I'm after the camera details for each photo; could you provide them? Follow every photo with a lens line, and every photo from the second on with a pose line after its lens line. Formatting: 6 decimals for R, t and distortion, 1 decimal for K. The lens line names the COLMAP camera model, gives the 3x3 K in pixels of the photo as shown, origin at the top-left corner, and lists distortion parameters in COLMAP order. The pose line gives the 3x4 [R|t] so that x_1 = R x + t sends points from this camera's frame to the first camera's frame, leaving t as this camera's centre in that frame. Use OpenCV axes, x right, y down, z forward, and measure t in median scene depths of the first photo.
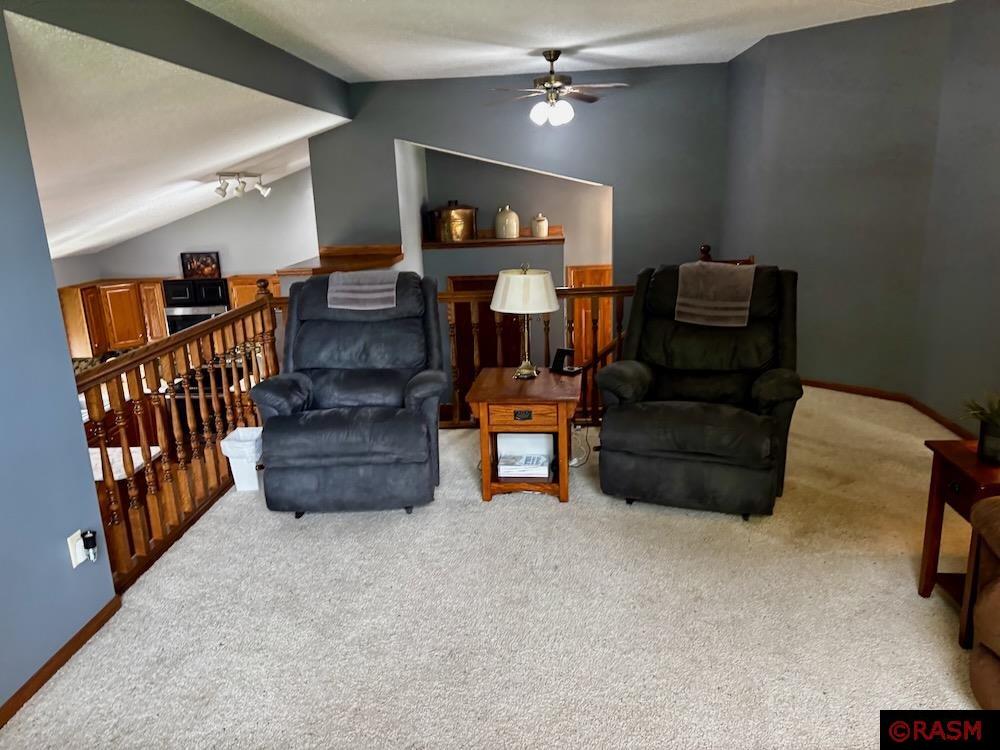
lens RADIAL K [[734.2, 0, 499.4], [0, 734.2, 388.2], [0, 0, 1]] dist [0.007650, 0.002488]
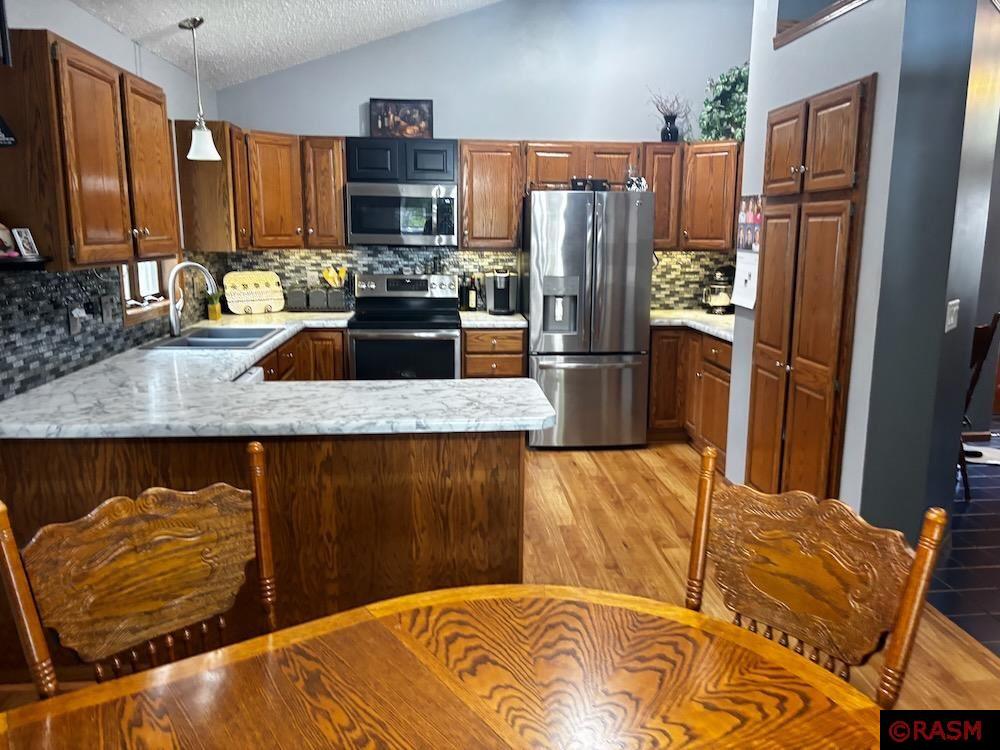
lens RADIAL K [[750.8, 0, 502.9], [0, 750.8, 374.1], [0, 0, 1]] dist [0.069370, -0.061951]
pose [[0.990492, 0.019149, 0.136234, -0.415394], [-0.008293, 0.996776, -0.079808, 0.089125], [-0.137323, 0.077919, 0.987457, 0.405823]]
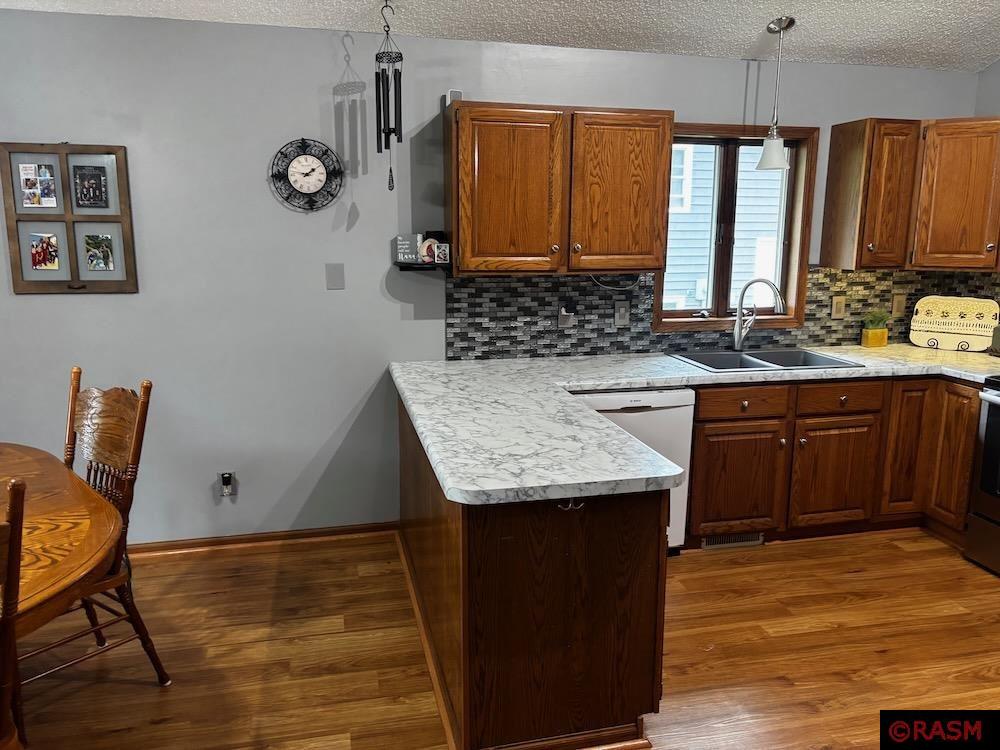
lens RADIAL K [[748.0, 0, 511.4], [0, 748.0, 375.4], [0, 0, 1]] dist [0.066509, -0.080811]
pose [[0.282164, 0.220929, -0.933581, -0.142391], [-0.269015, 0.952302, 0.144053, 0.011146], [0.920877, 0.210500, 0.328138, 0.629301]]
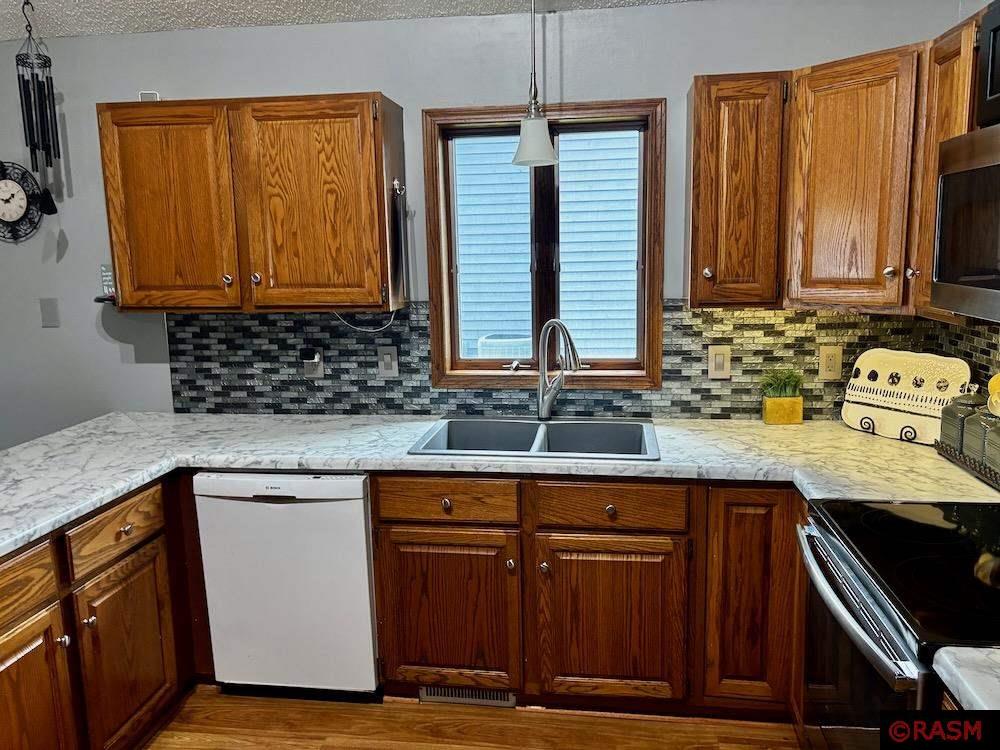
lens RADIAL K [[753.6, 0, 511.7], [0, 753.6, 368.8], [0, 0, 1]] dist [0.021525, -0.011323]
pose [[-0.089931, 0.193899, -0.976891, -0.223579], [-0.243393, 0.946845, 0.210341, -0.064375], [0.965749, 0.256685, -0.037957, 0.912868]]
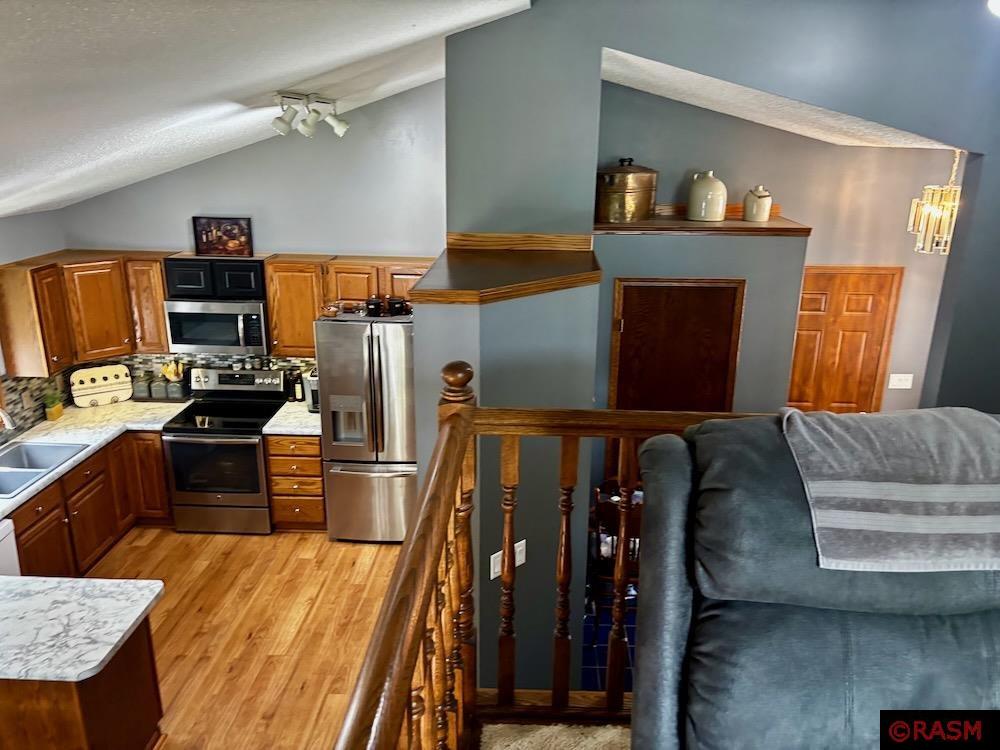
lens RADIAL K [[753.6, 0, 511.7], [0, 753.6, 368.8], [0, 0, 1]] dist [0.021525, -0.011323]
pose [[0.998676, 0.045653, 0.023724, -0.164480], [-0.046437, 0.998356, 0.033591, -0.086626], [-0.022152, -0.034648, 0.999154, 0.327175]]
